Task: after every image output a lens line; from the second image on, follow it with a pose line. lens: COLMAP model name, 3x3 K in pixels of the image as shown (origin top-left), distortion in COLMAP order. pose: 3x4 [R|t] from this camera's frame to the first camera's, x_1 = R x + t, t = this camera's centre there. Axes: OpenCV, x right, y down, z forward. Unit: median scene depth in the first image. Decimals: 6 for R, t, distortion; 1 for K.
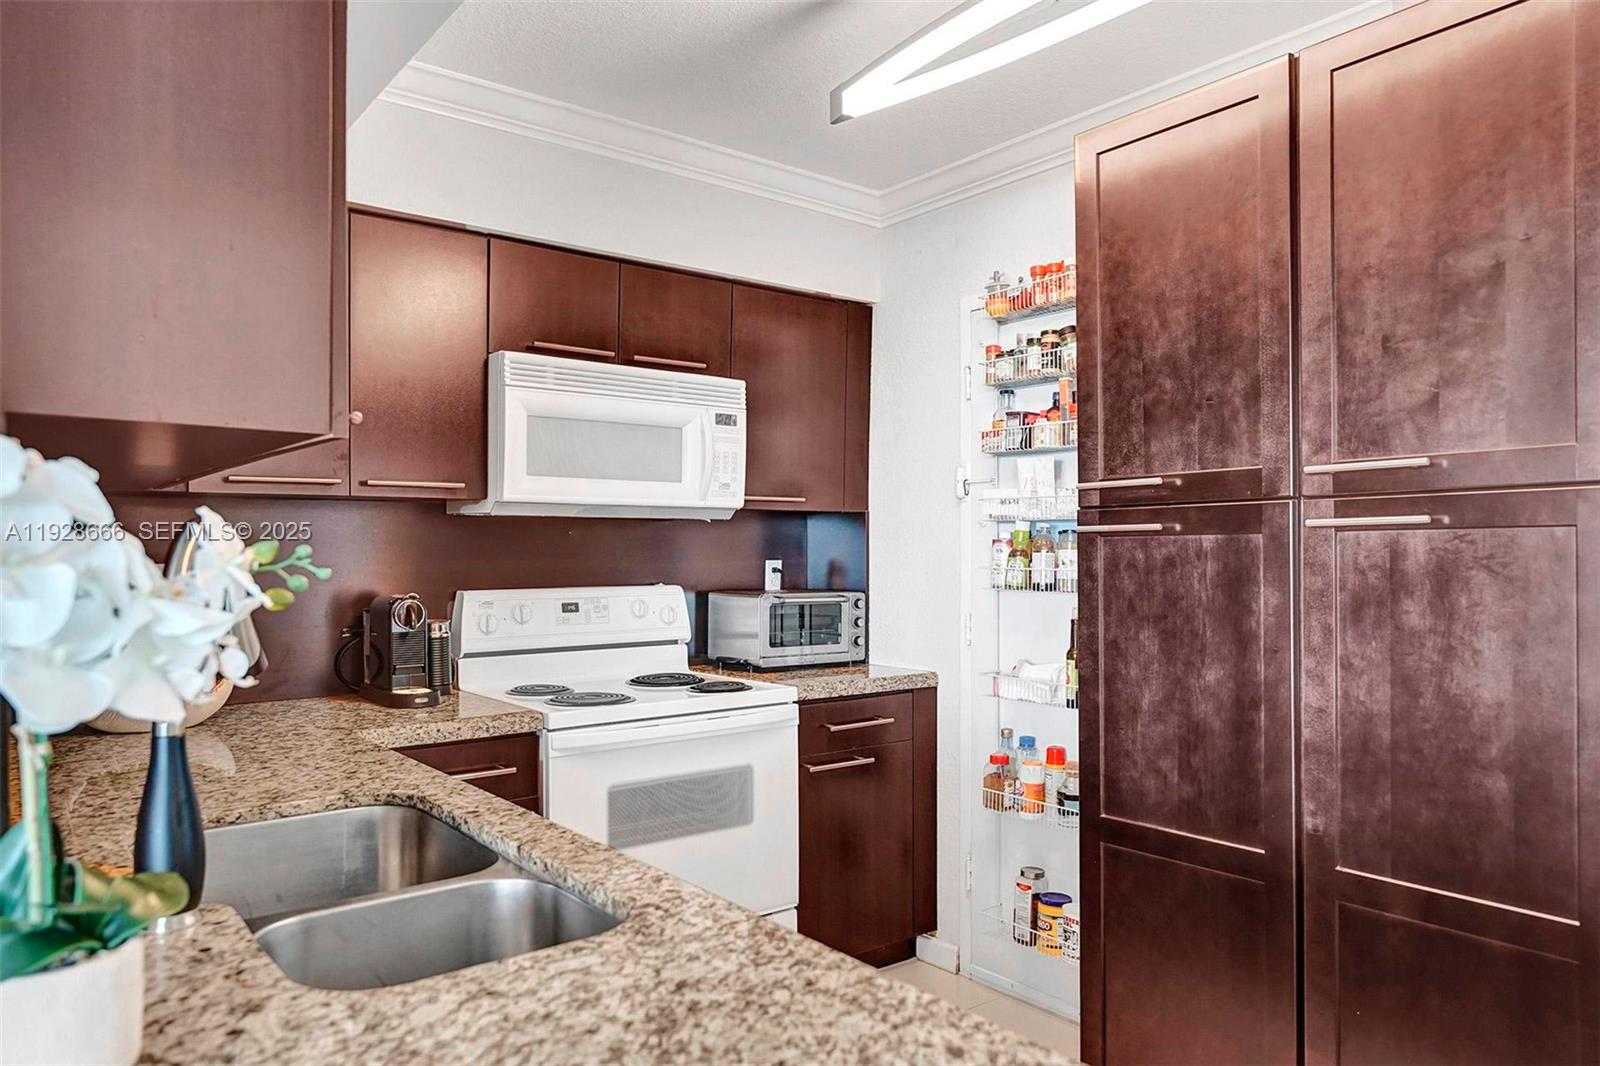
lens RADIAL K [[1077.0, 0, 683.1], [0, 1077.0, 552.9], [0, 0, 1]] dist [-0.003162, -0.001262]
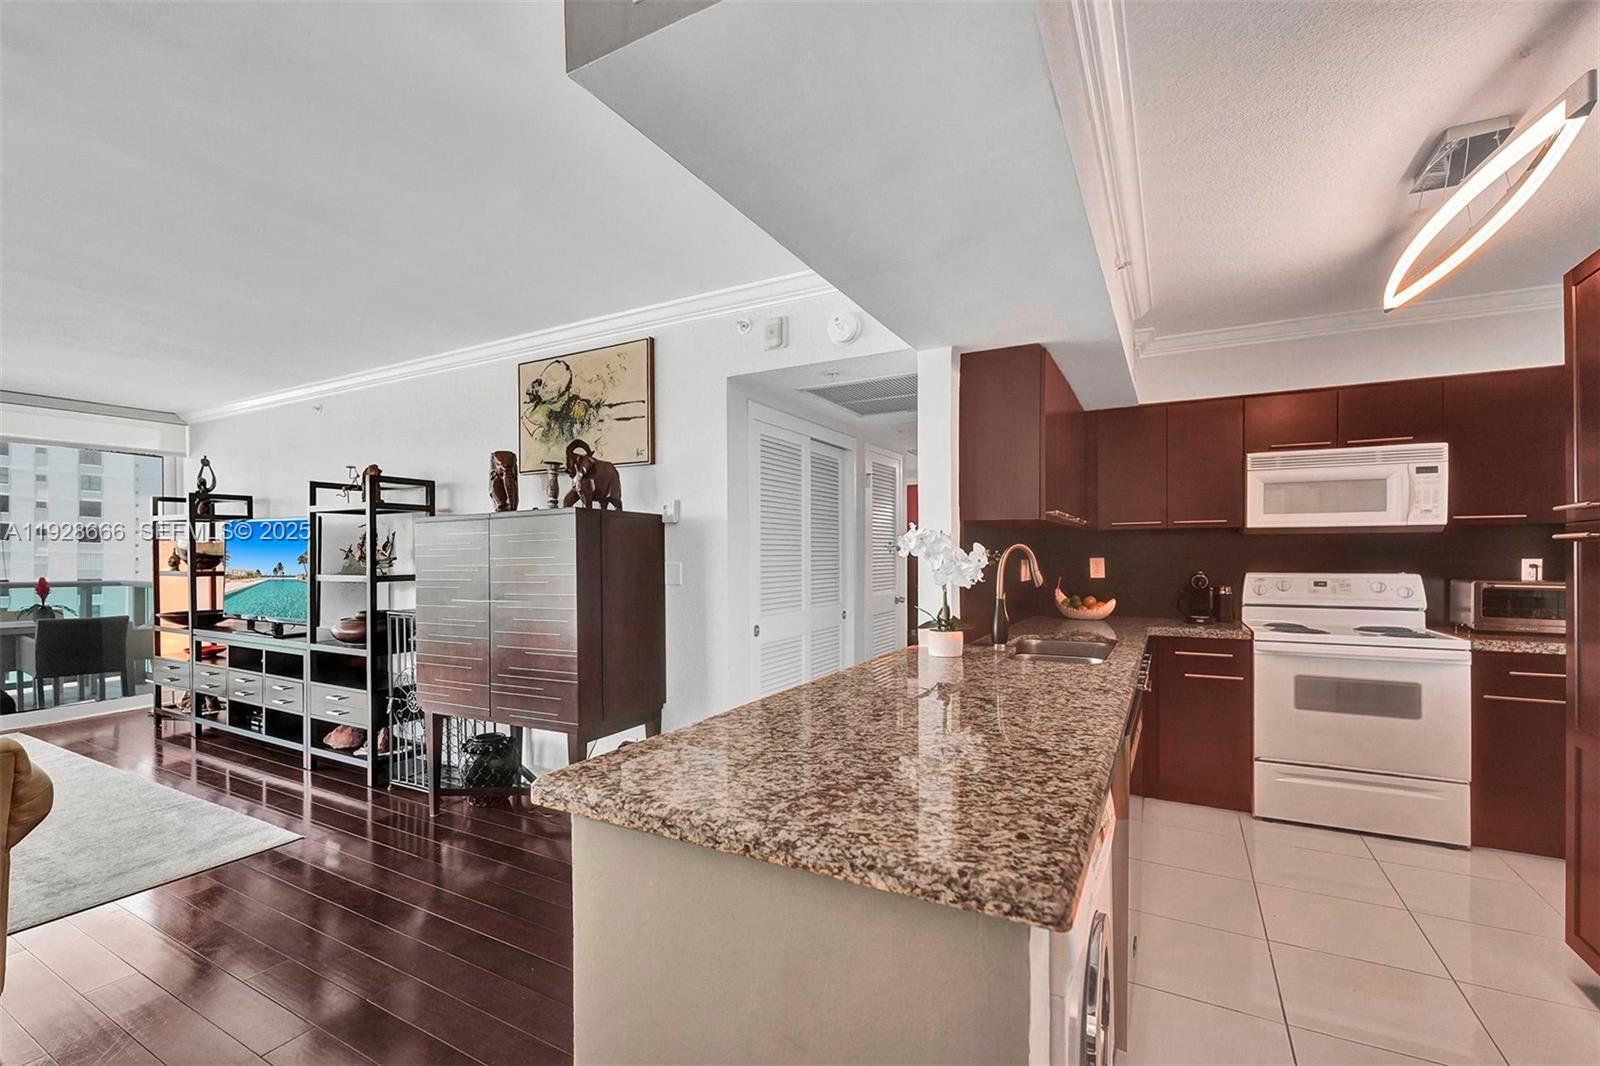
lens RADIAL K [[659.1, 0, 783.6], [0, 659.1, 556.3], [0, 0, 1]] dist [0.016468, -0.001513]
pose [[0.402274, 0.003830, -0.915511, 0.860321], [-0.002157, 0.999992, 0.003236, 0.004705], [0.915517, 0.000673, 0.402279, -0.408595]]
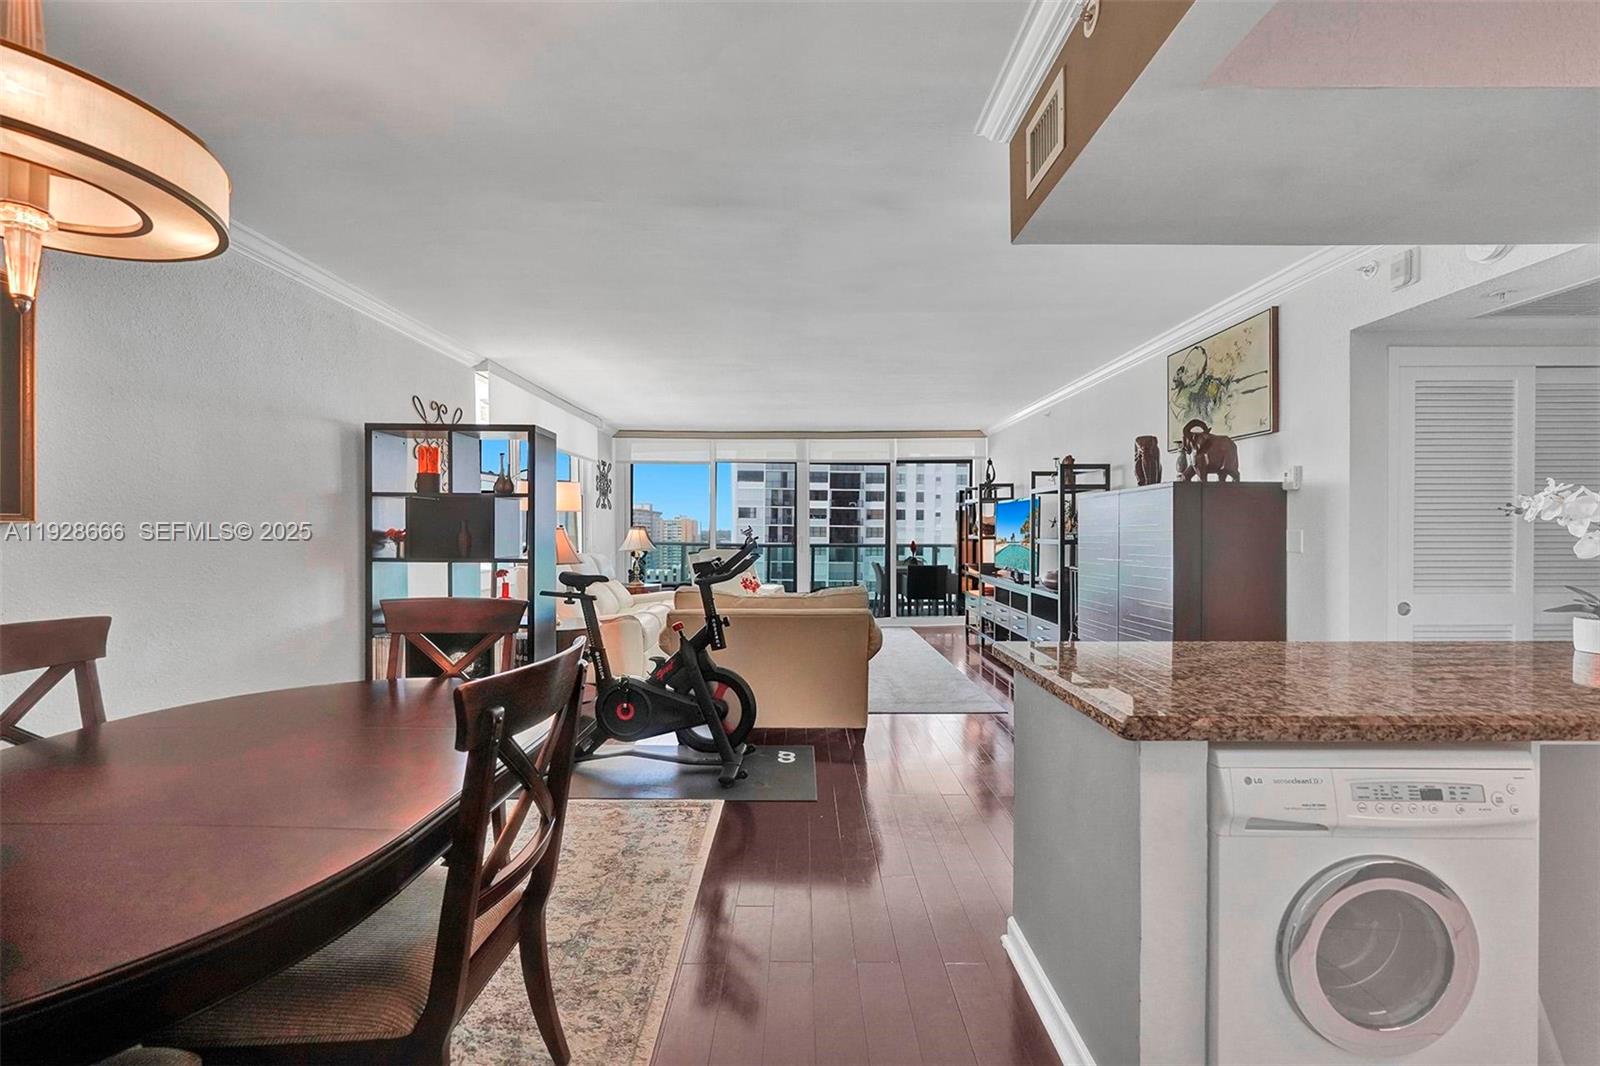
lens RADIAL K [[659.6, 0, 797.8], [0, 659.6, 537.8], [0, 0, 1]] dist [-0.003485, 0.000924]
pose [[-0.602008, 0.016619, -0.798317, 1.325576], [0.004920, 0.999842, 0.017104, 0.013213], [0.798475, 0.006369, -0.601995, 0.047797]]
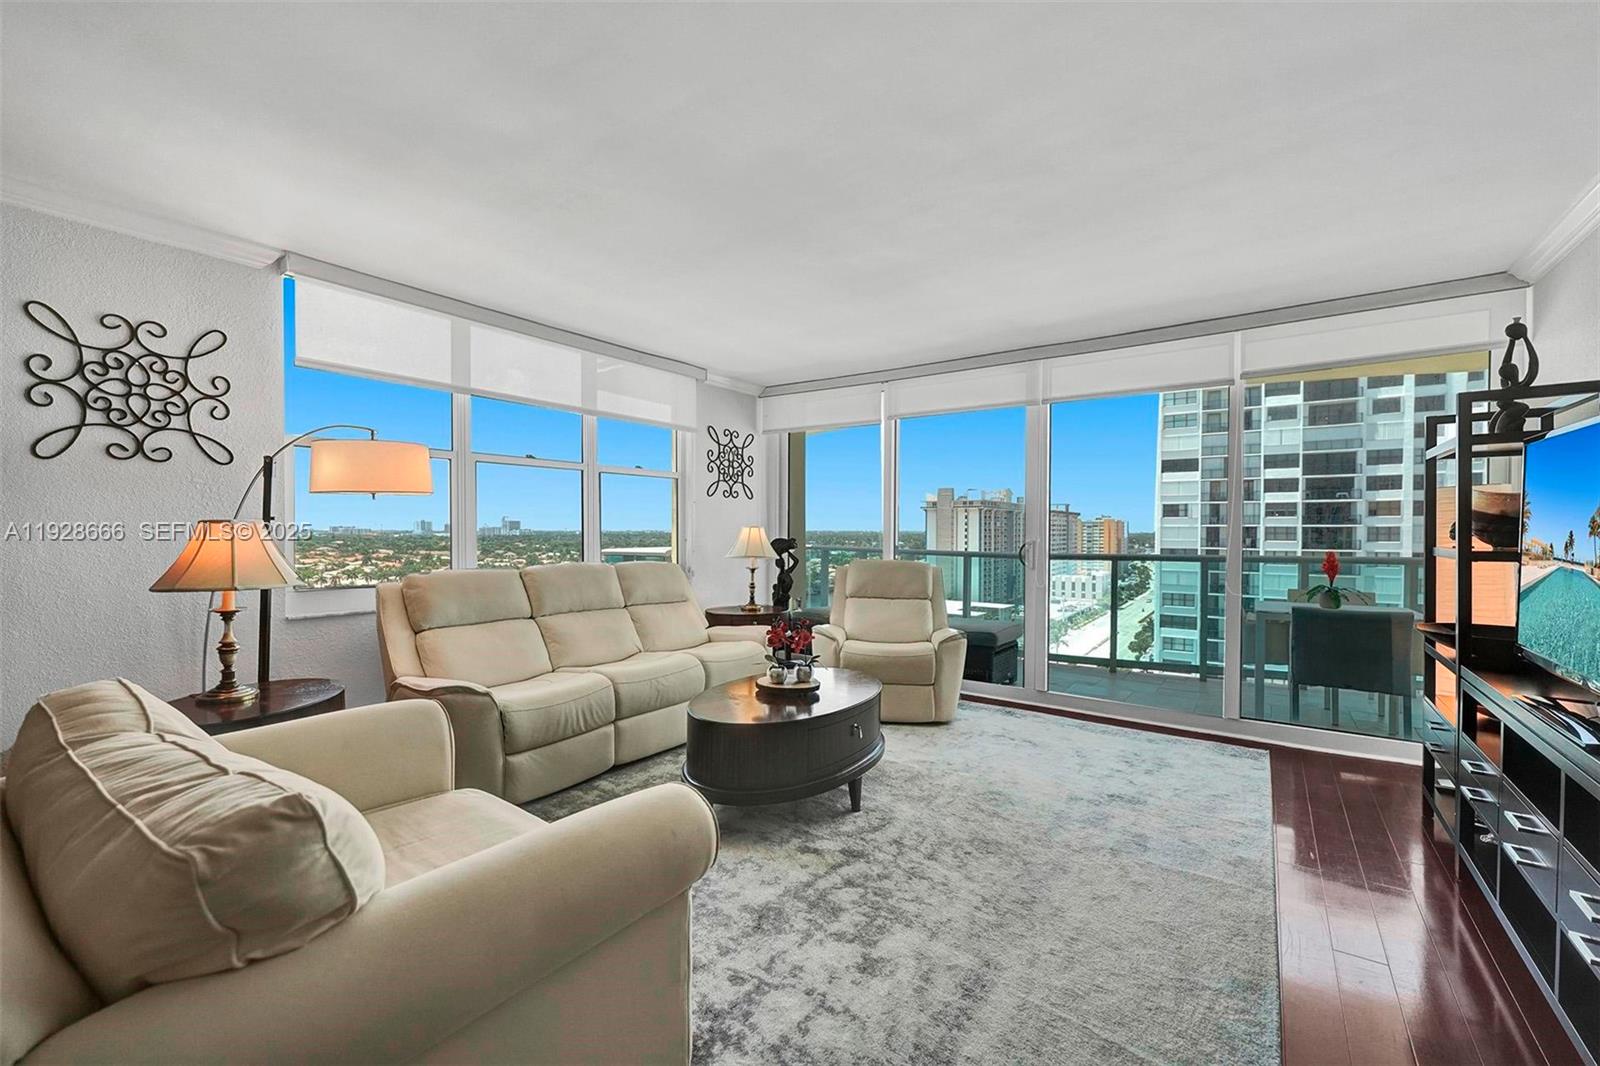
lens RADIAL K [[659.6, 0, 788.2], [0, 659.6, 538.4], [0, 0, 1]] dist [-0.003485, 0.000924]
pose [[-0.956313, 0.007790, -0.292241, -0.864047], [0.003483, 0.999878, 0.015253, 0.032110], [0.292324, 0.013569, -0.956223, -0.605421]]
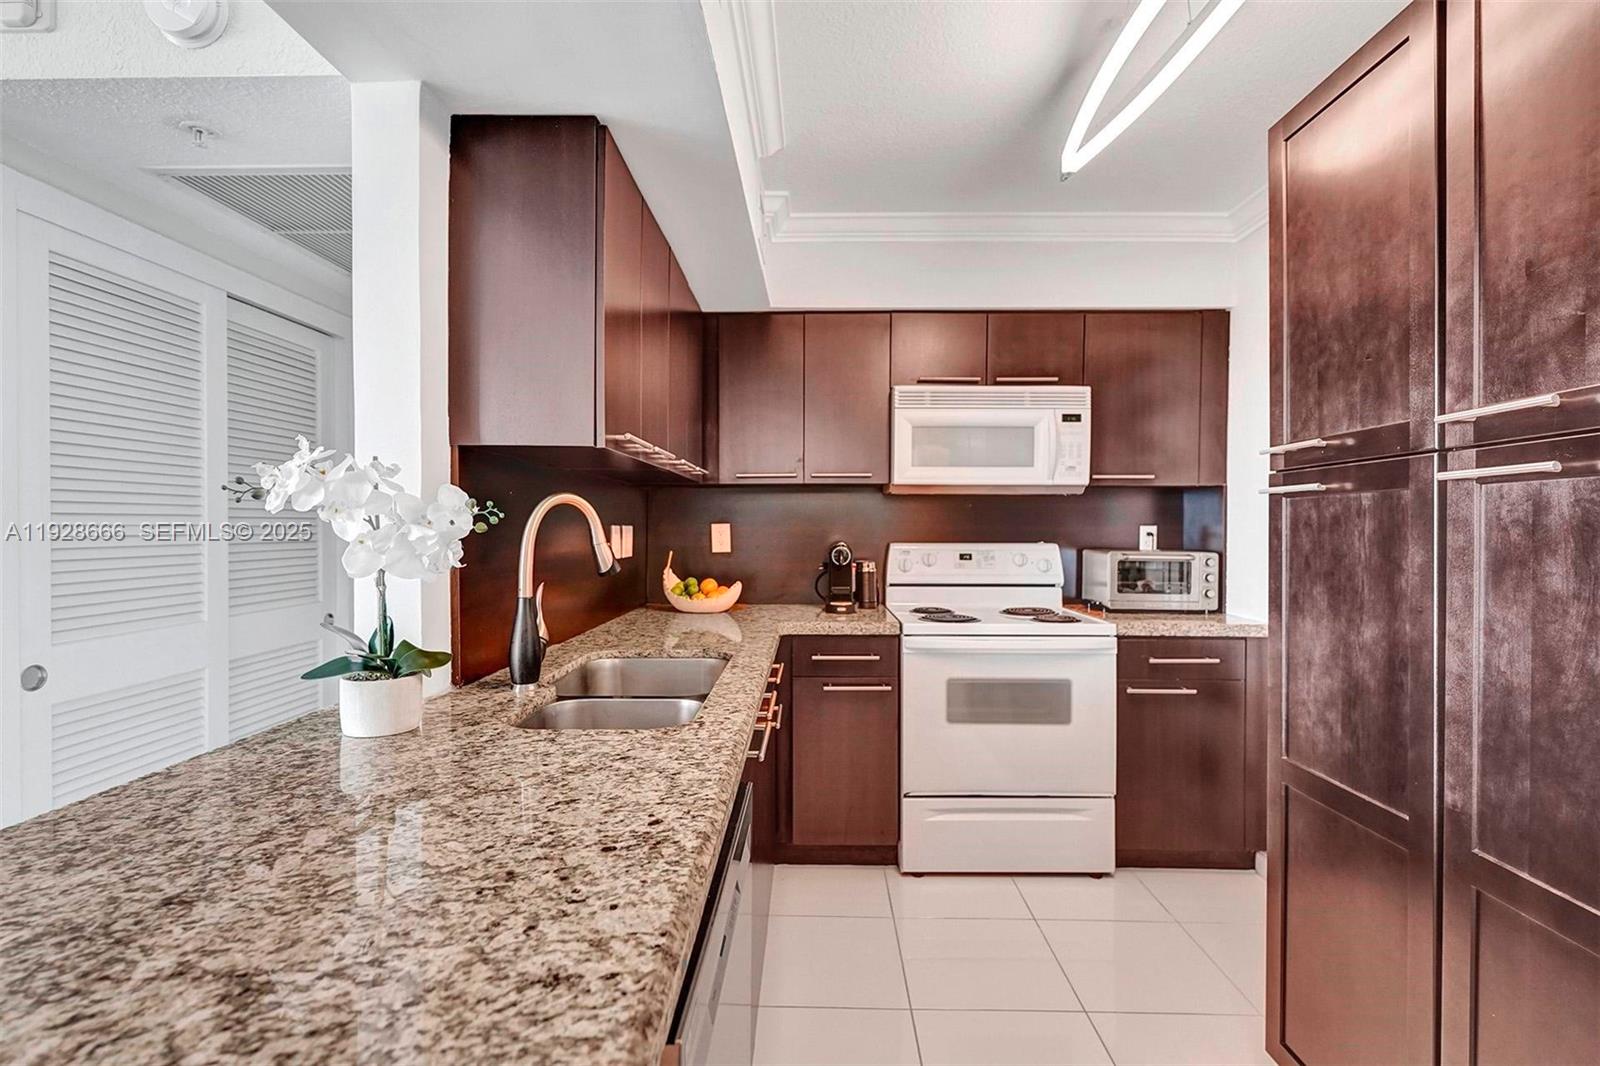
lens RADIAL K [[714.8, 0, 784.7], [0, 714.8, 531.5], [0, 0, 1]] dist [-0.005115, -0.001338]
pose [[0.786541, 0.010302, -0.617452, 0.466813], [-0.007736, 0.999947, 0.006829, 0.018764], [0.617489, -0.000595, 0.786579, 0.143660]]
